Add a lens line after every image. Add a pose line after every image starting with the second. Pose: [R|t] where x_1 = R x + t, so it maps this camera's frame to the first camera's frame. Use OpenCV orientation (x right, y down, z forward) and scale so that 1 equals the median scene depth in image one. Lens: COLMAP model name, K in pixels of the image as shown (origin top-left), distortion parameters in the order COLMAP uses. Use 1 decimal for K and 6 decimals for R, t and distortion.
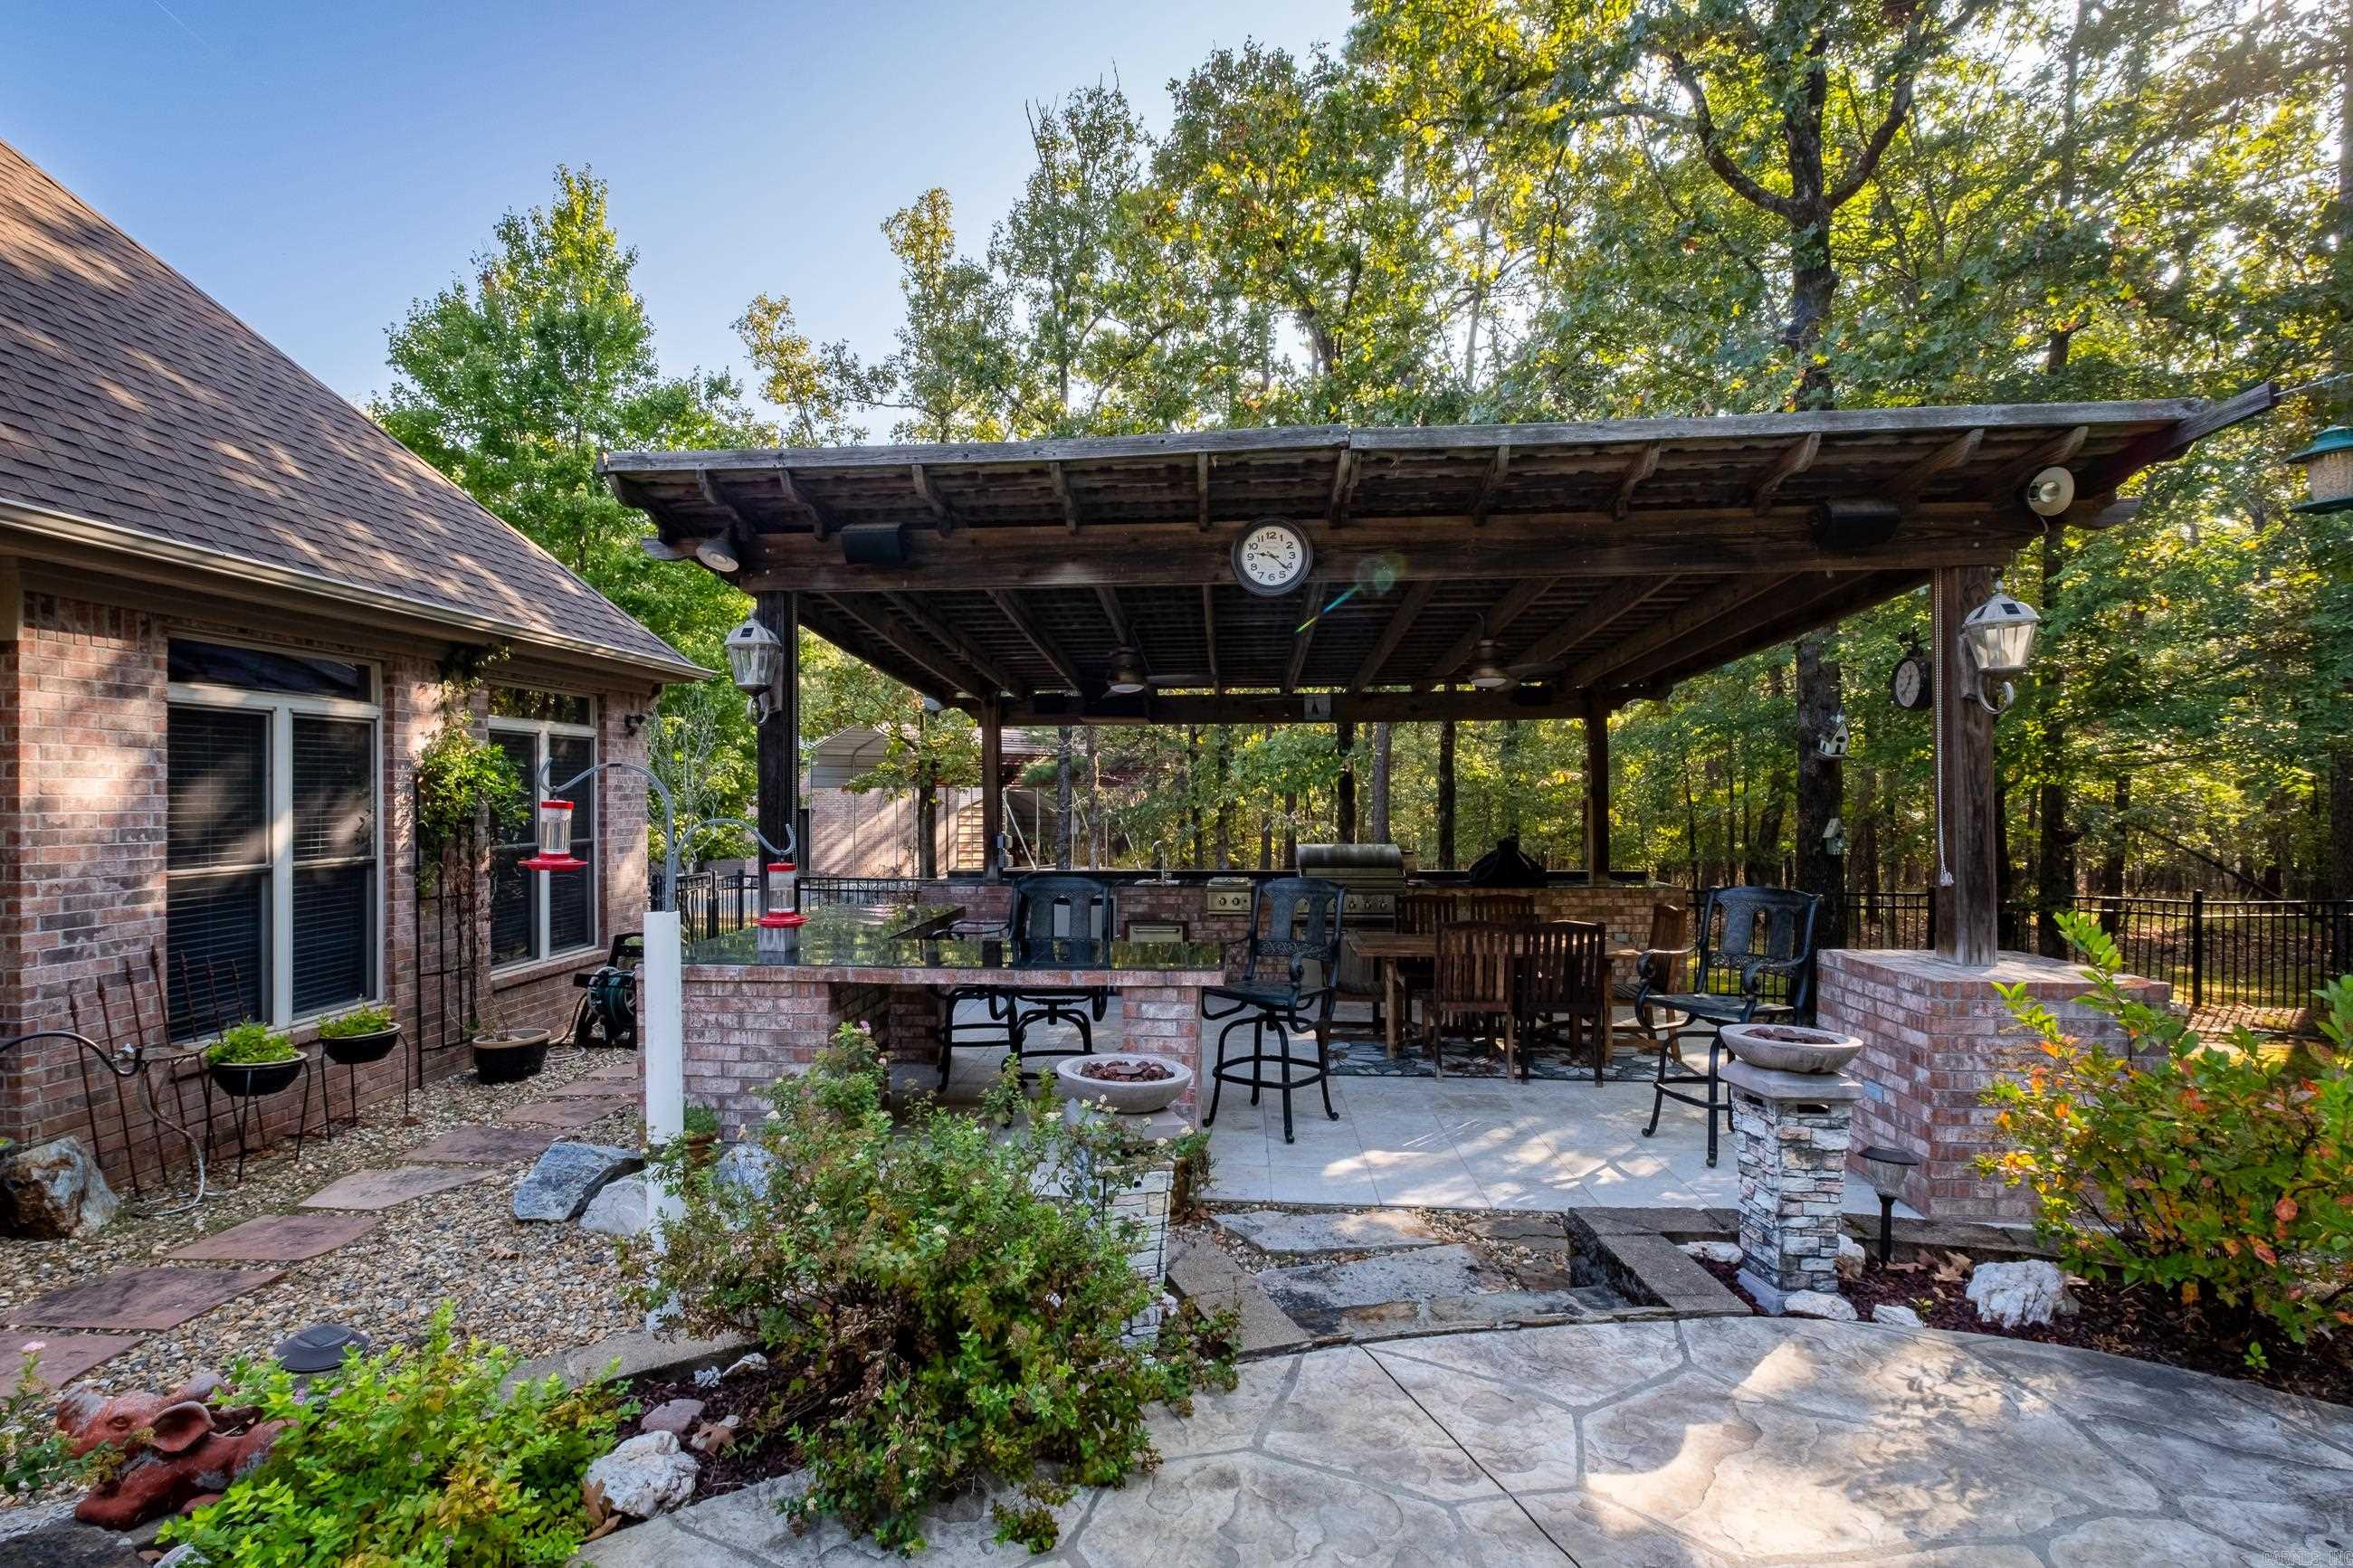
lens RADIAL K [[1072.0, 0, 1175.4], [0, 1072.0, 791.5], [0, 0, 1]] dist [-0.003671, -0.001176]
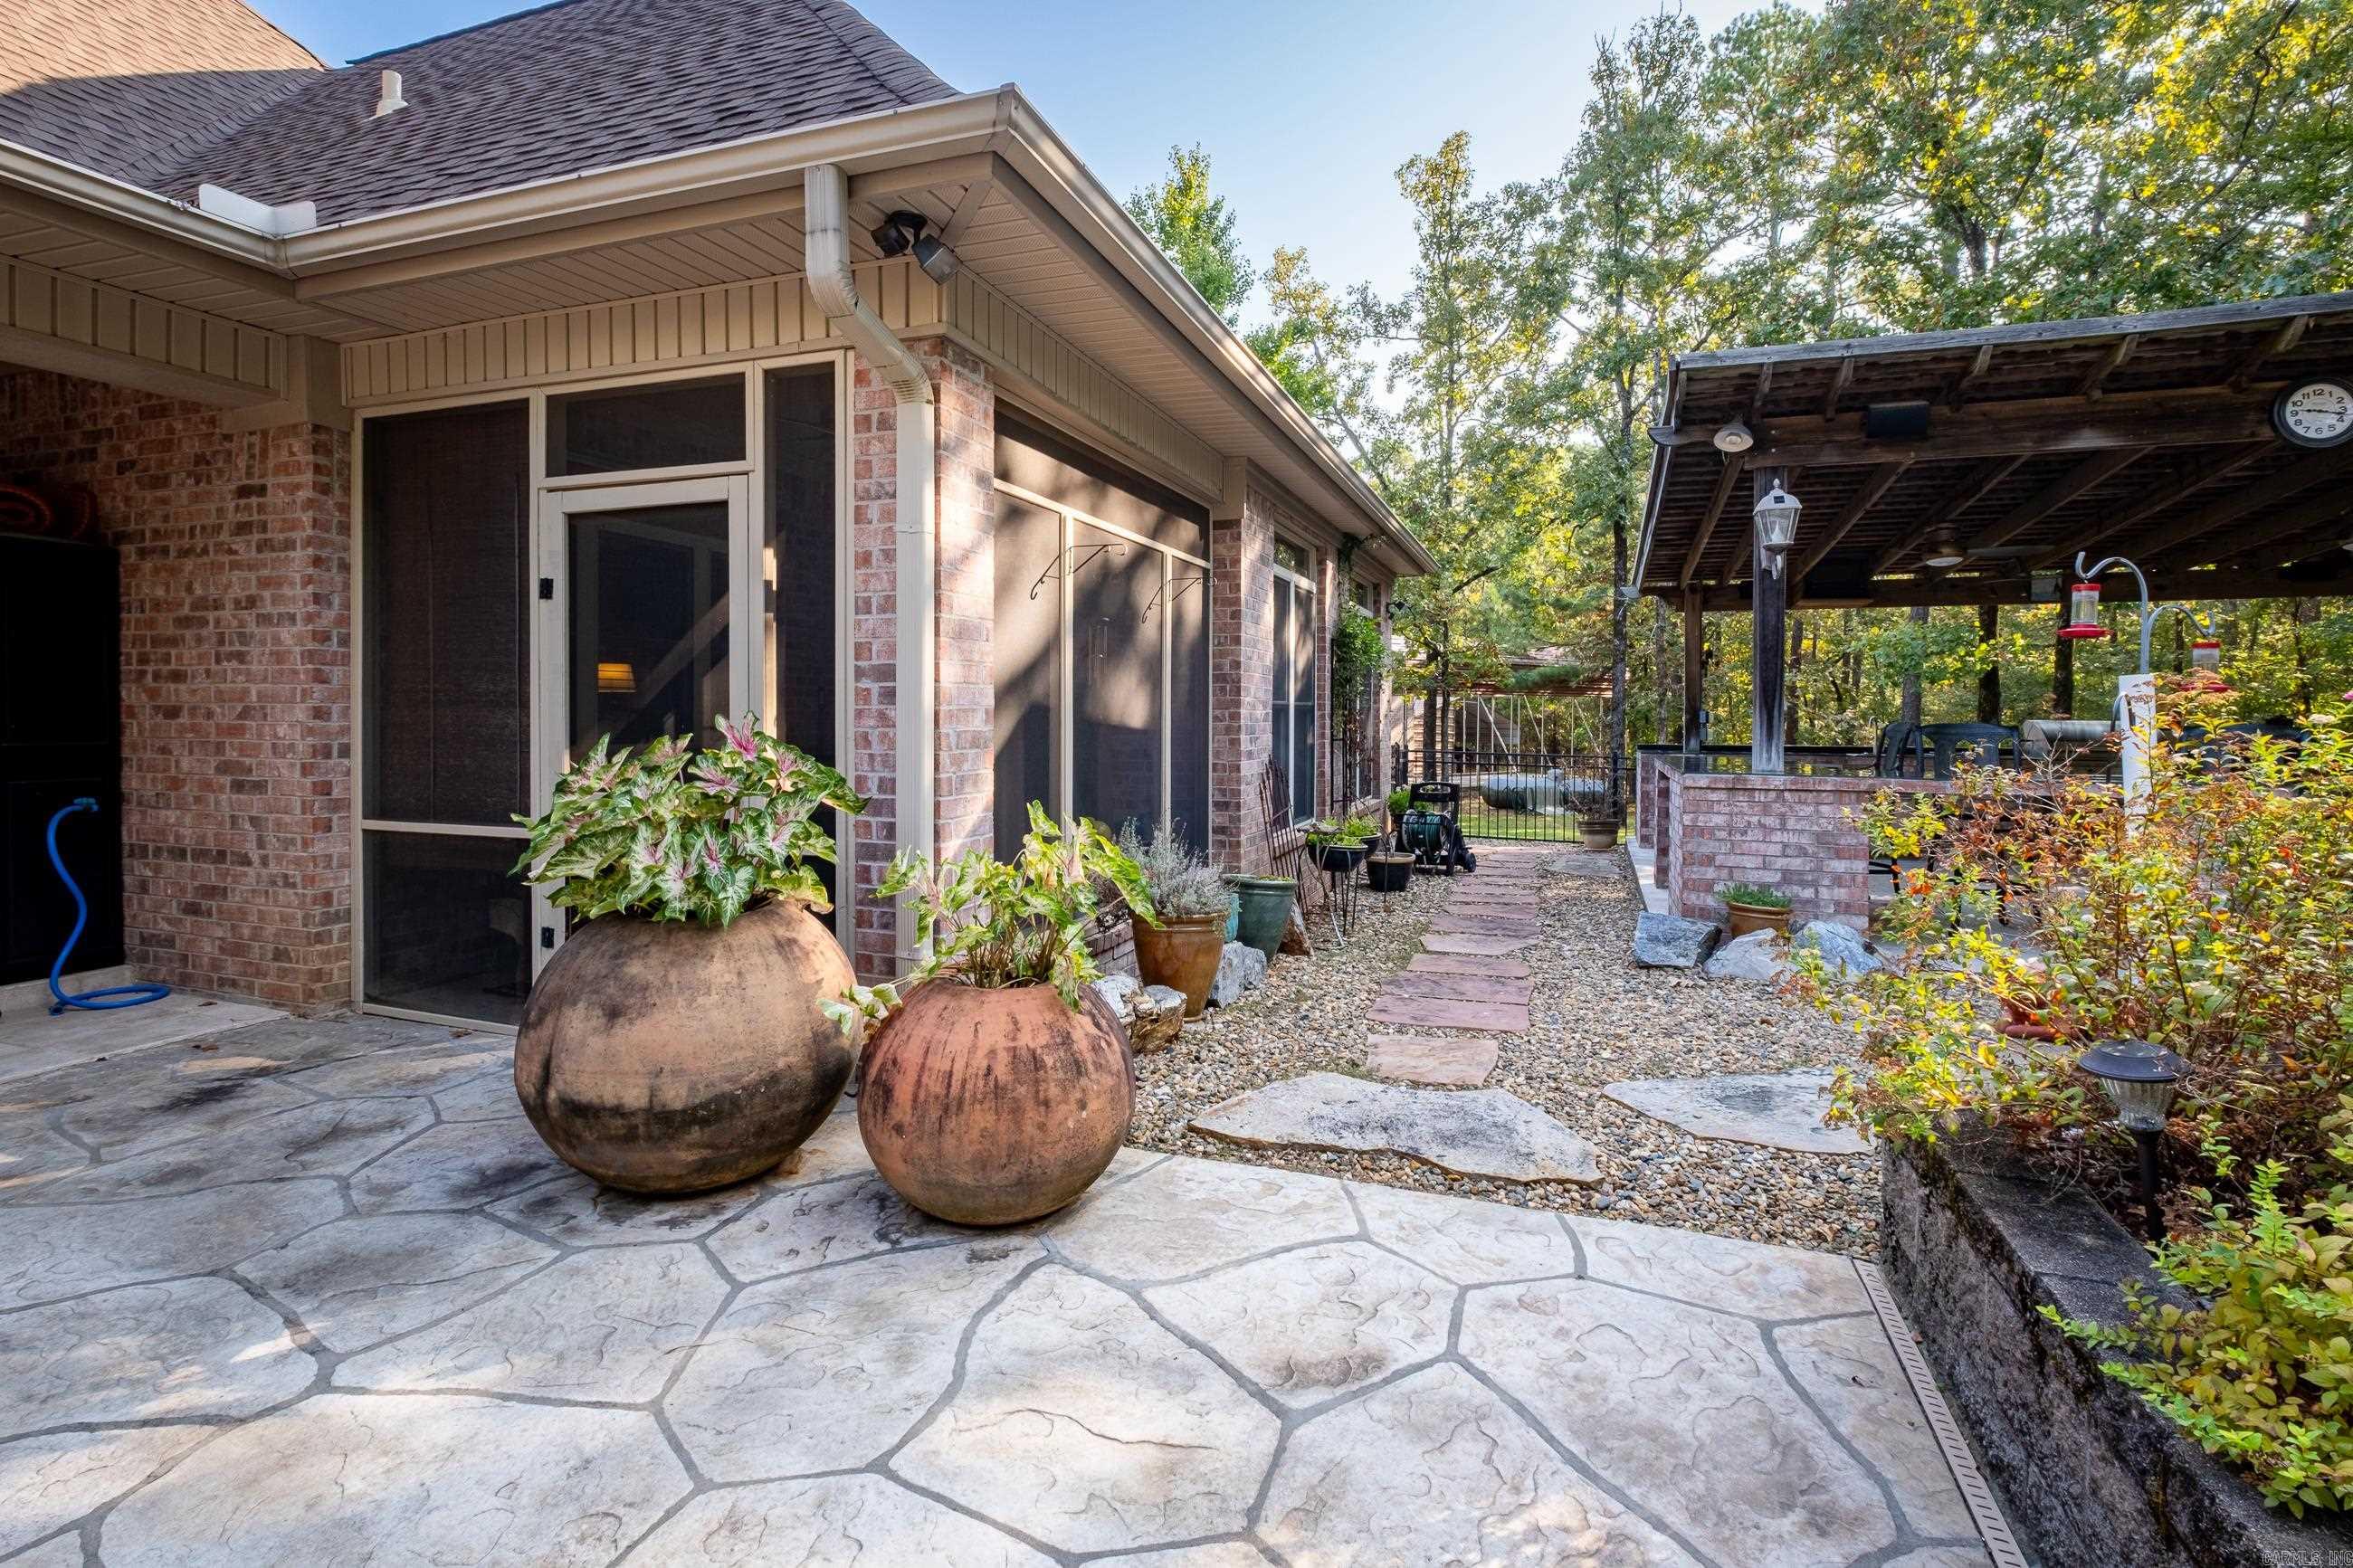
lens RADIAL K [[1072.0, 0, 1227.0], [0, 1072.0, 718.7], [0, 0, 1]] dist [-0.003671, -0.001176]
pose [[0.972949, 0.012370, -0.230691, -0.234886], [-0.014640, 0.999860, -0.008133, 0.037512], [0.230558, 0.011290, 0.972993, -0.097430]]
